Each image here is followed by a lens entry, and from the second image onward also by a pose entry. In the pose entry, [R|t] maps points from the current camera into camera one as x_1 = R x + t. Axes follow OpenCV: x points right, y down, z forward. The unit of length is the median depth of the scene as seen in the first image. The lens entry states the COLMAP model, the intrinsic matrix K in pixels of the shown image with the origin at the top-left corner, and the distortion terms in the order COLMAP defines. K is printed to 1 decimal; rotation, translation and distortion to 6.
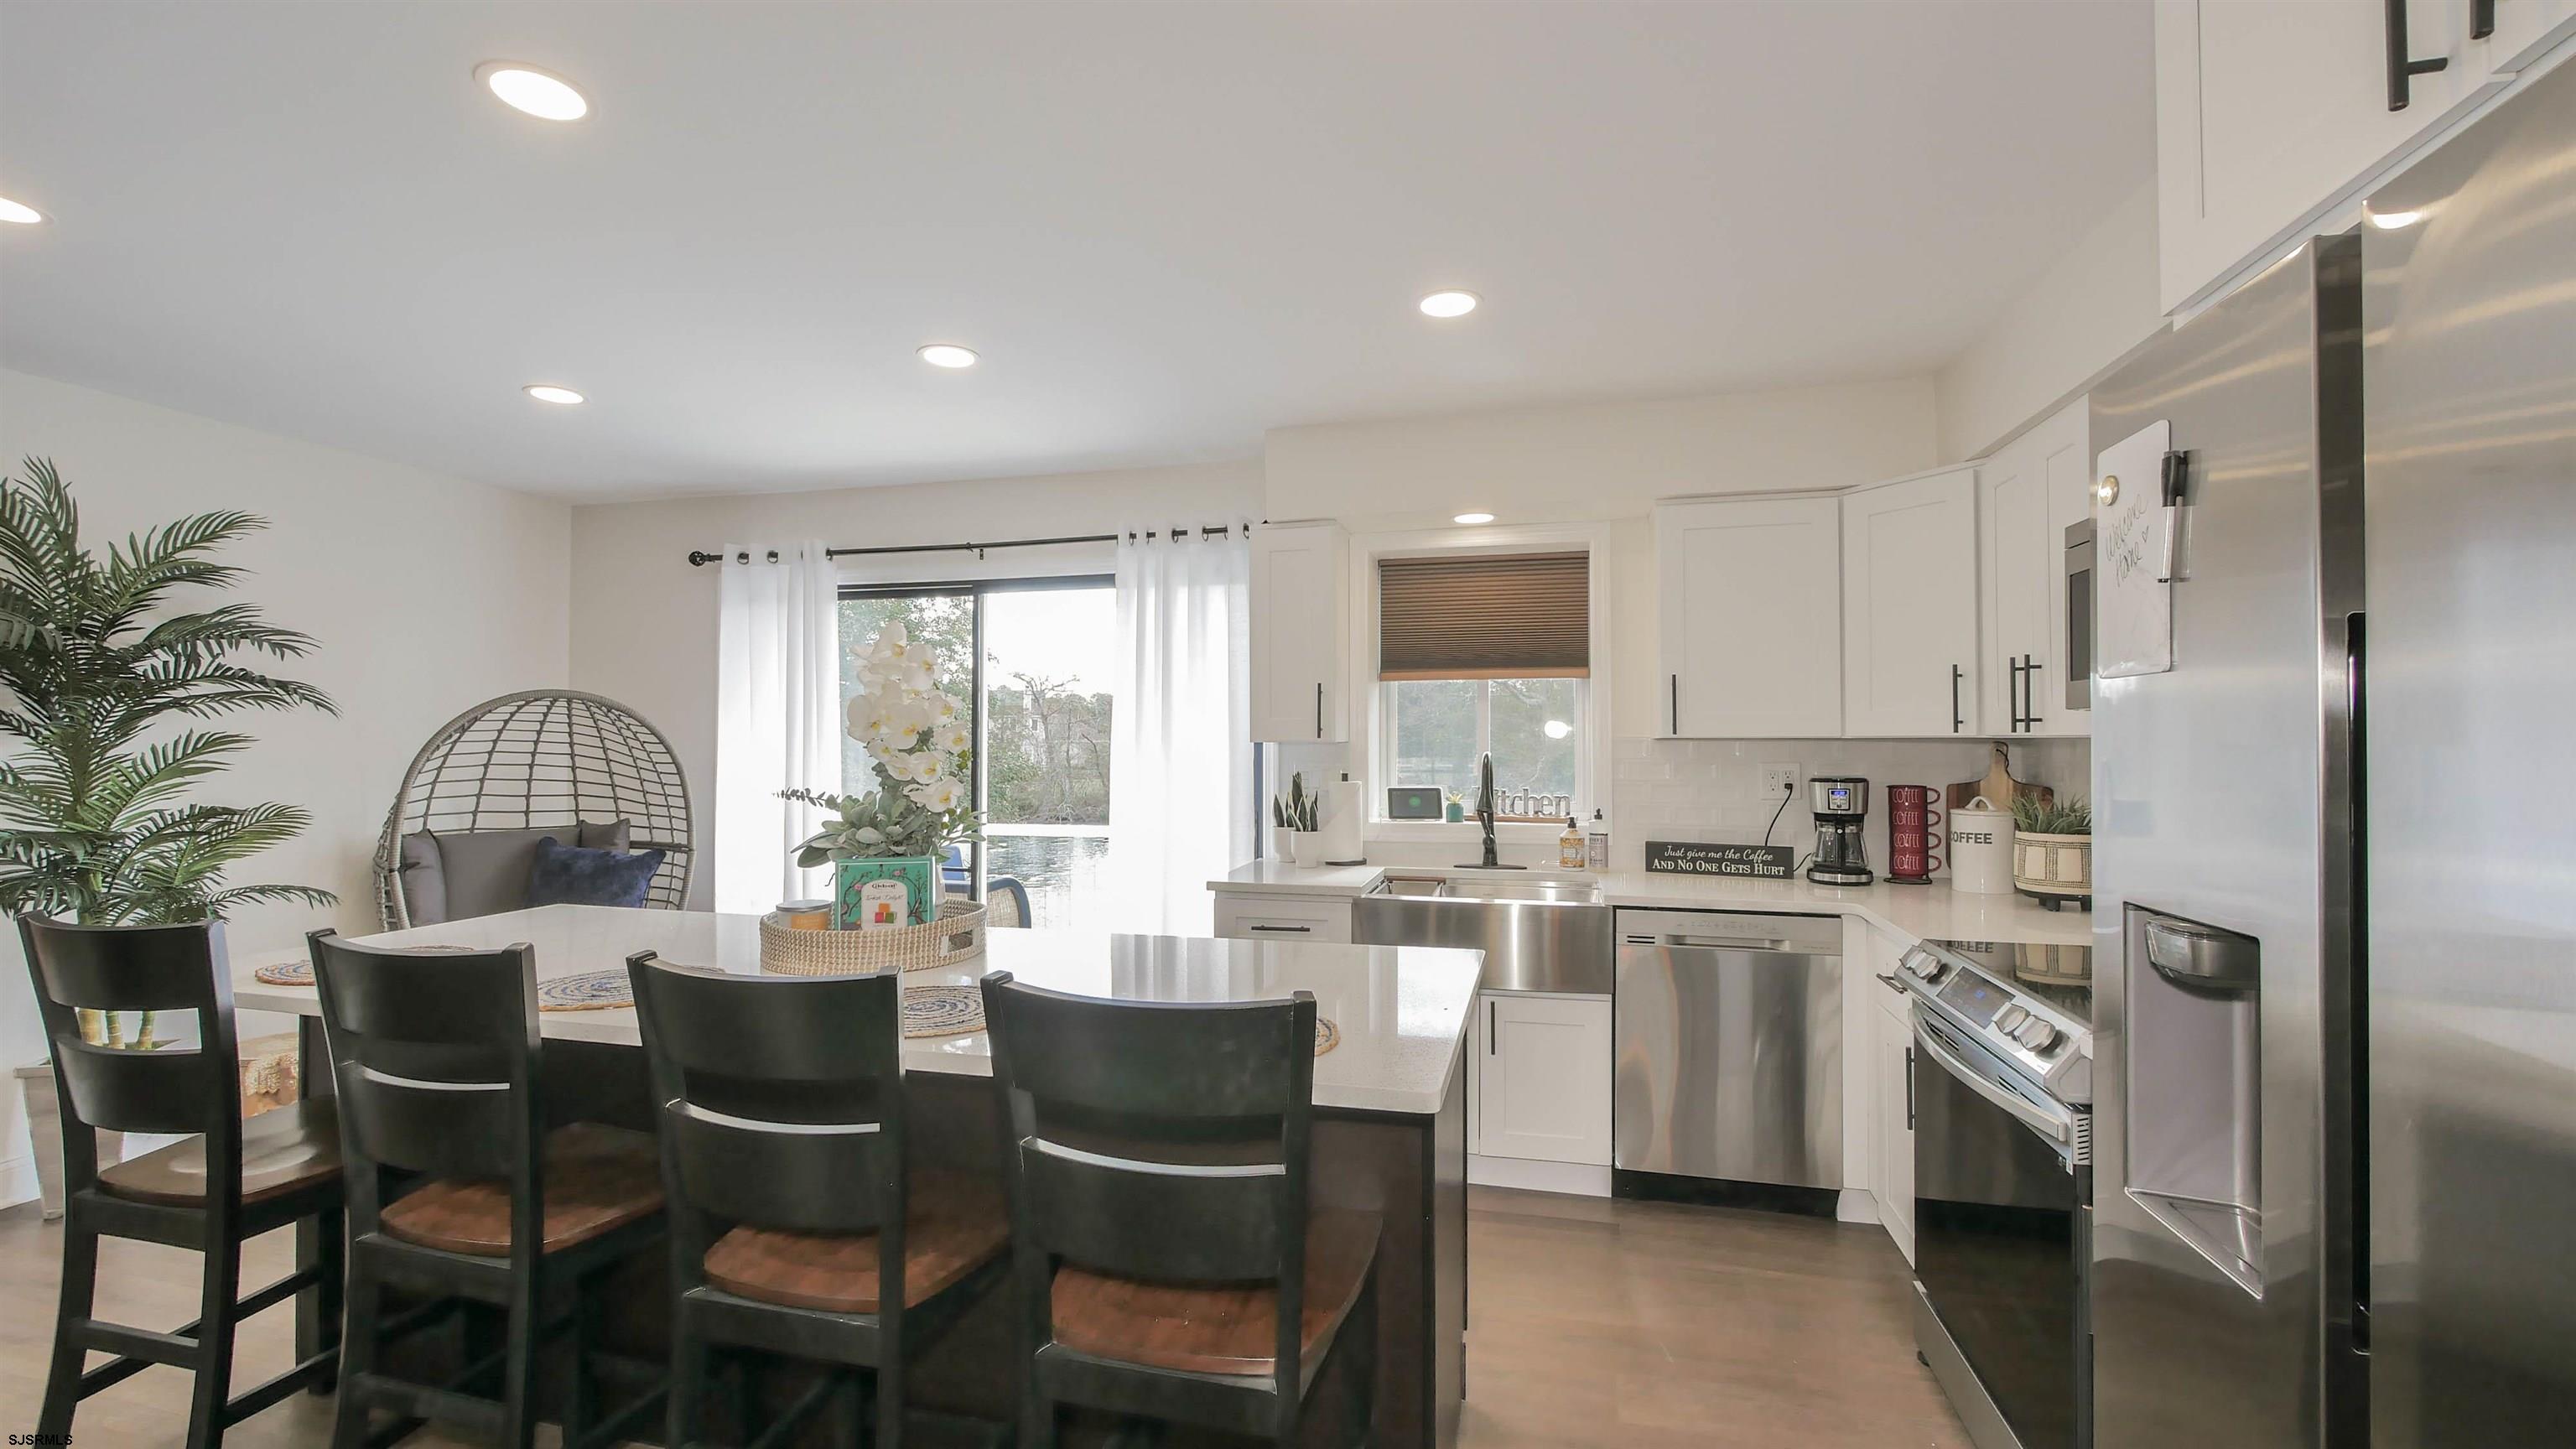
lens RADIAL K [[1055.9, 0, 1273.1], [0, 1055.9, 728.8], [0, 0, 1]] dist [-0.008746, 0.000614]
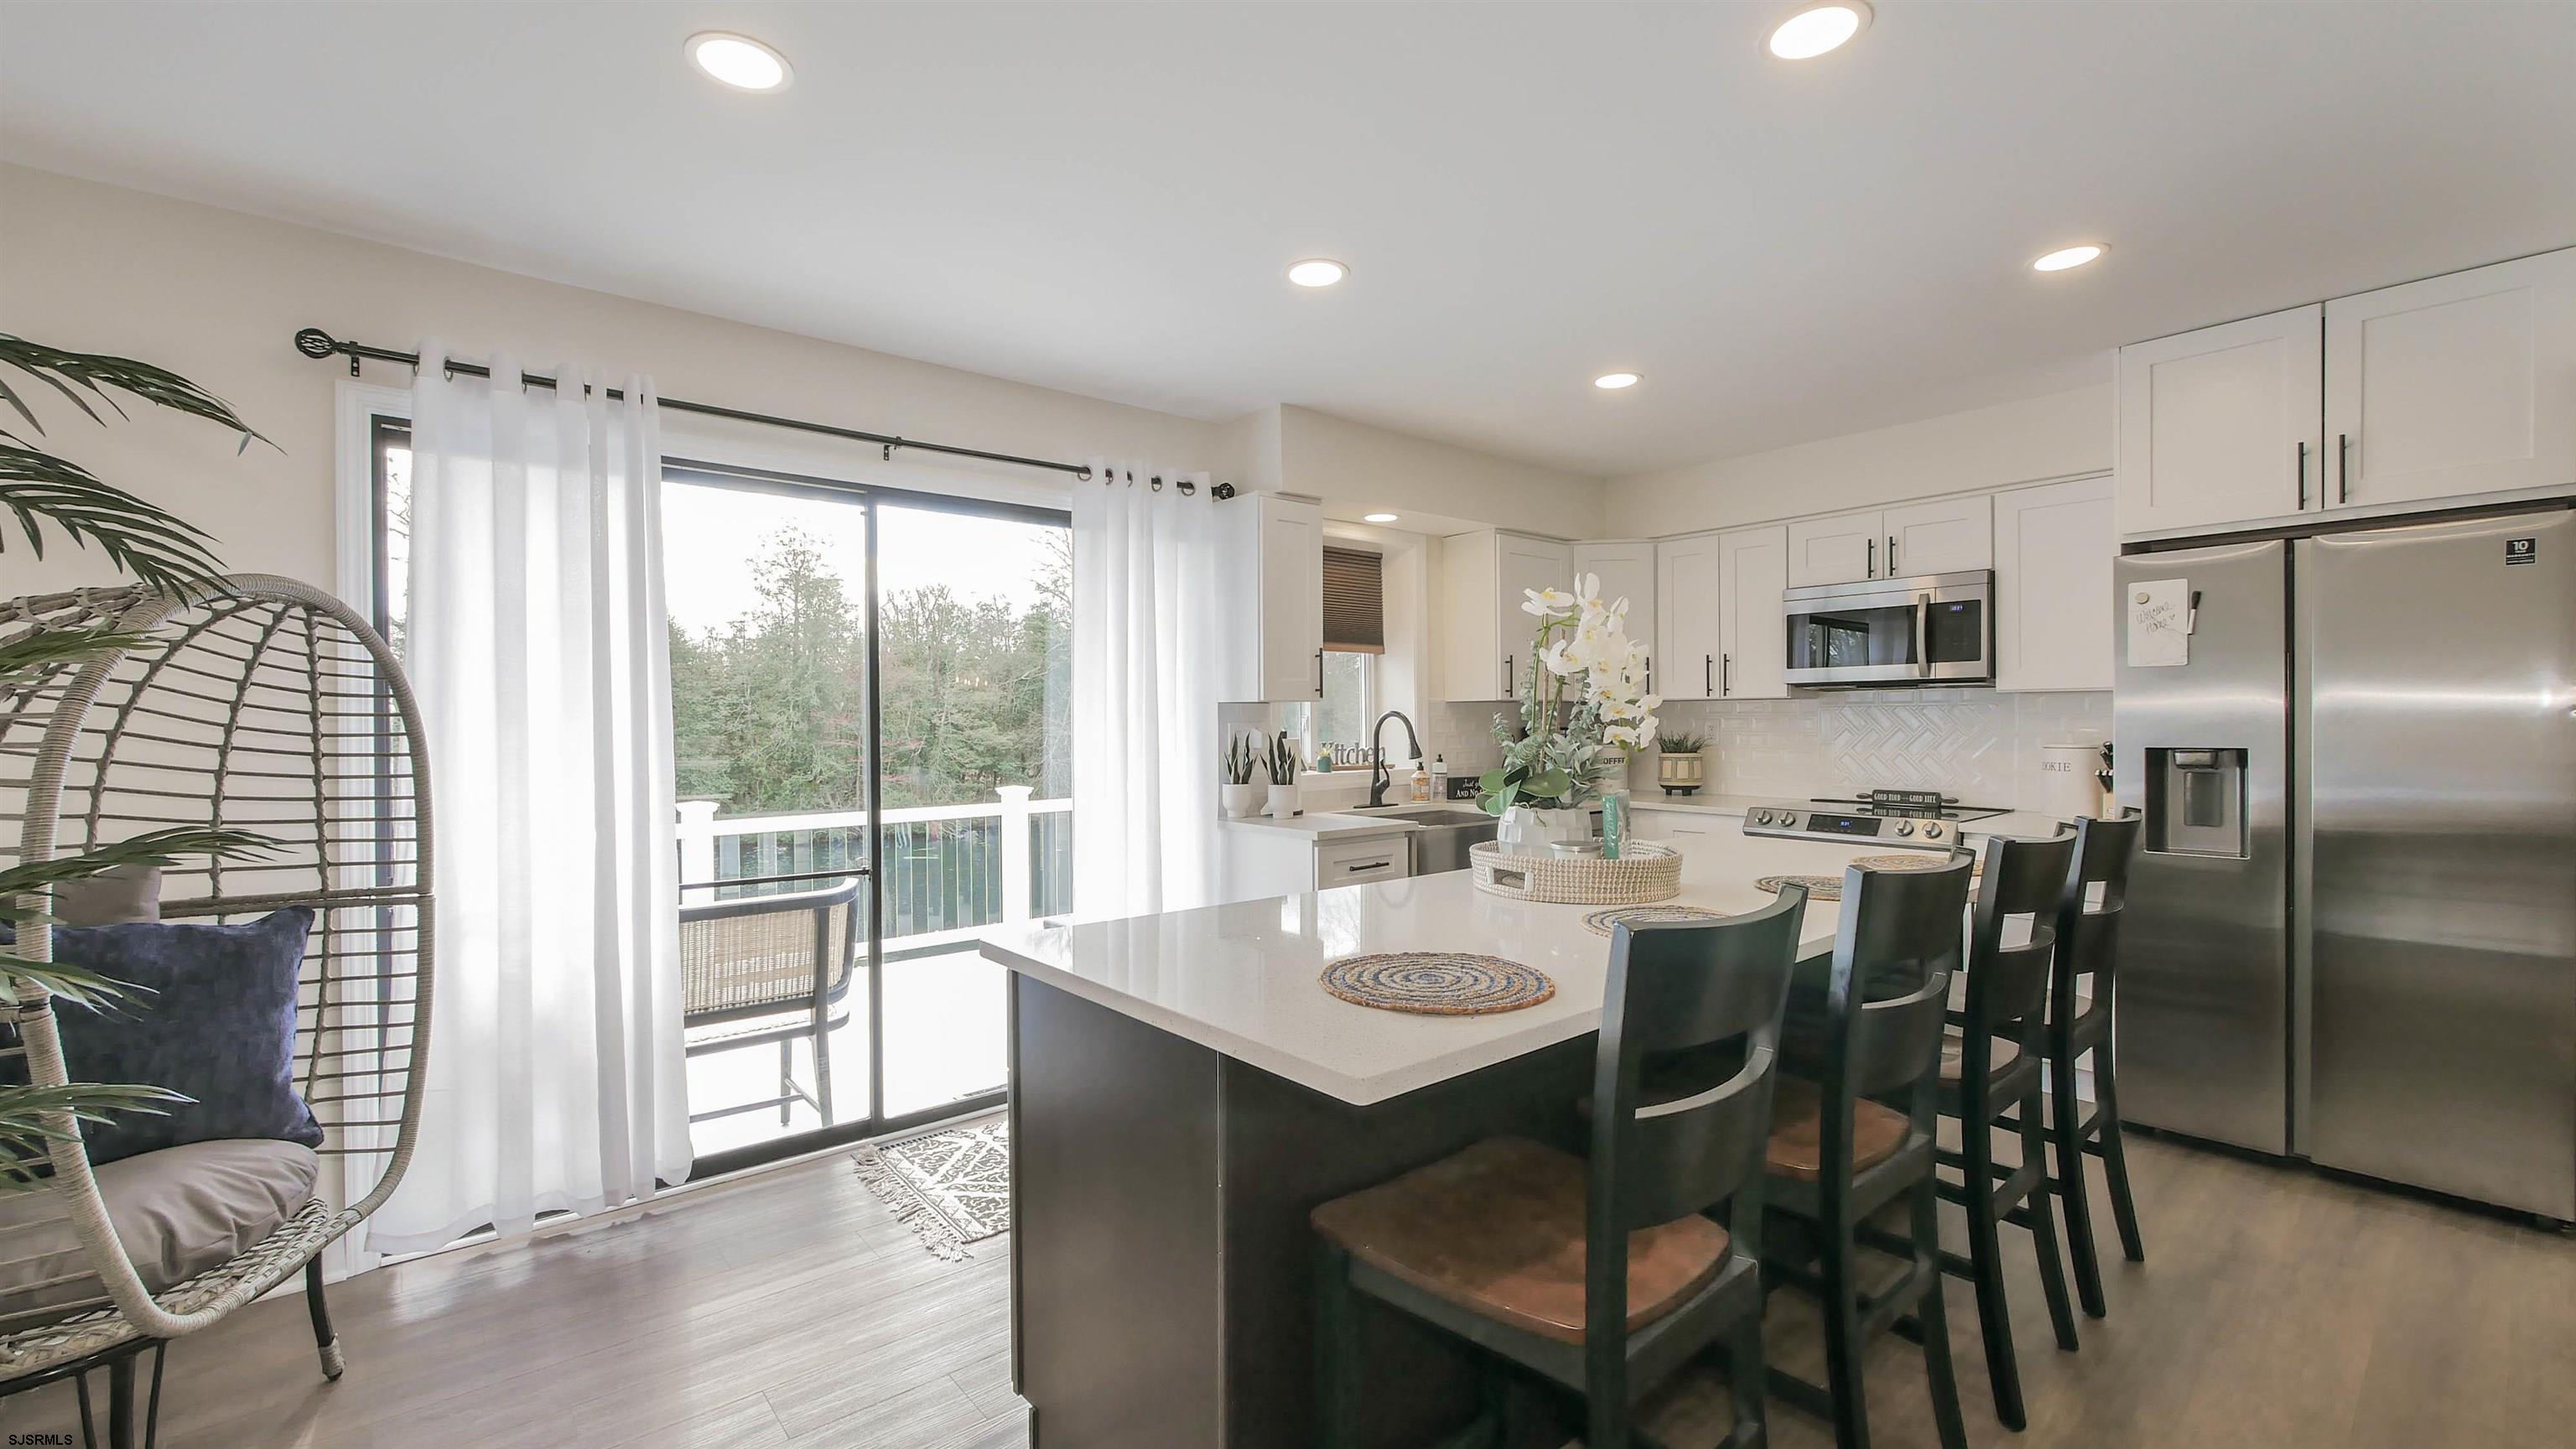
lens RADIAL K [[1055.9, 0, 1273.1], [0, 1055.9, 728.8], [0, 0, 1]] dist [-0.008746, 0.000614]
pose [[0.582430, -0.010097, 0.812818, -0.768037], [-0.001747, 0.999905, 0.013673, 0.022493], [-0.812879, -0.009384, 0.582357, 0.347887]]
